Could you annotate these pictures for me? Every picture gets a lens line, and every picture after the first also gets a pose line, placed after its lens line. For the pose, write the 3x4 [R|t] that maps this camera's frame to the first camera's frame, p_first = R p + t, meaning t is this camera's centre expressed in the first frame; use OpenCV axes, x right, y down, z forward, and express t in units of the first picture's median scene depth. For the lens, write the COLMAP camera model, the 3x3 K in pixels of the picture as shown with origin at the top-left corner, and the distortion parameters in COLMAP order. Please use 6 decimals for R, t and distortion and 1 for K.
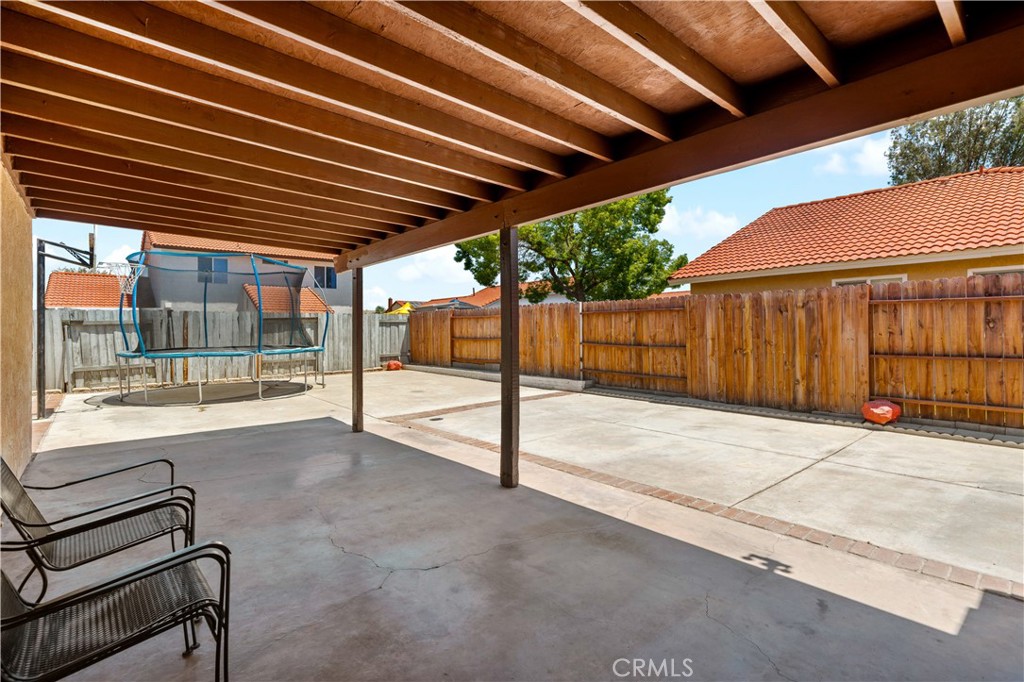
lens RADIAL K [[484.2, 0, 512.0], [0, 484.2, 326.8], [0, 0, 1]] dist [0.000621, 0.000076]
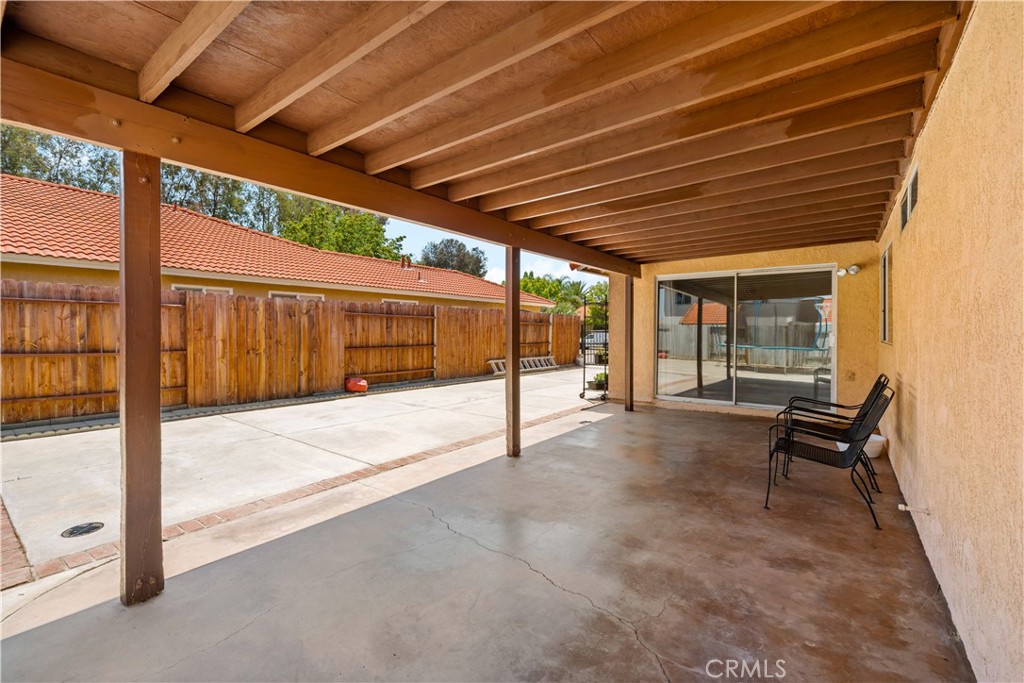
lens RADIAL K [[445.4, 0, 507.6], [0, 445.4, 339.4], [0, 0, 1]] dist [0.000521, 0.000068]
pose [[-0.213820, -0.011224, 0.976809, -0.617985], [-0.010449, 0.999903, 0.009202, 0.009908], [-0.976817, -0.008239, -0.213917, 0.696877]]
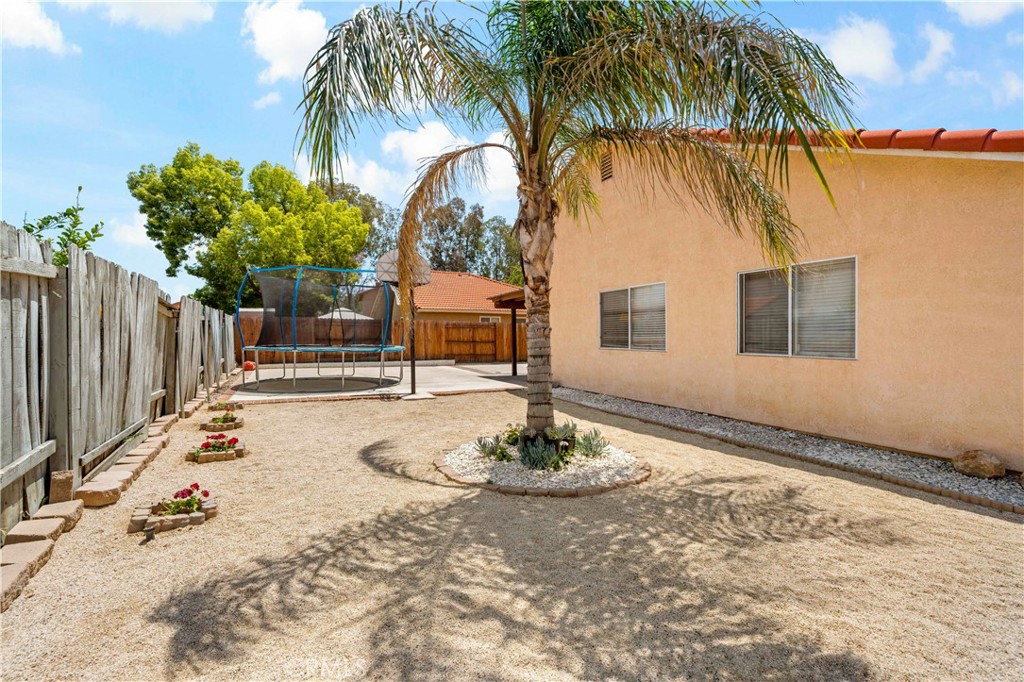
lens RADIAL K [[445.4, 0, 507.6], [0, 445.4, 338.9], [0, 0, 1]] dist [0.000521, 0.000068]
pose [[0.232883, -0.002104, 0.972502, -2.200139], [-0.012651, 0.999906, 0.005193, 0.012384], [-0.972422, -0.013513, 0.232835, 0.445928]]
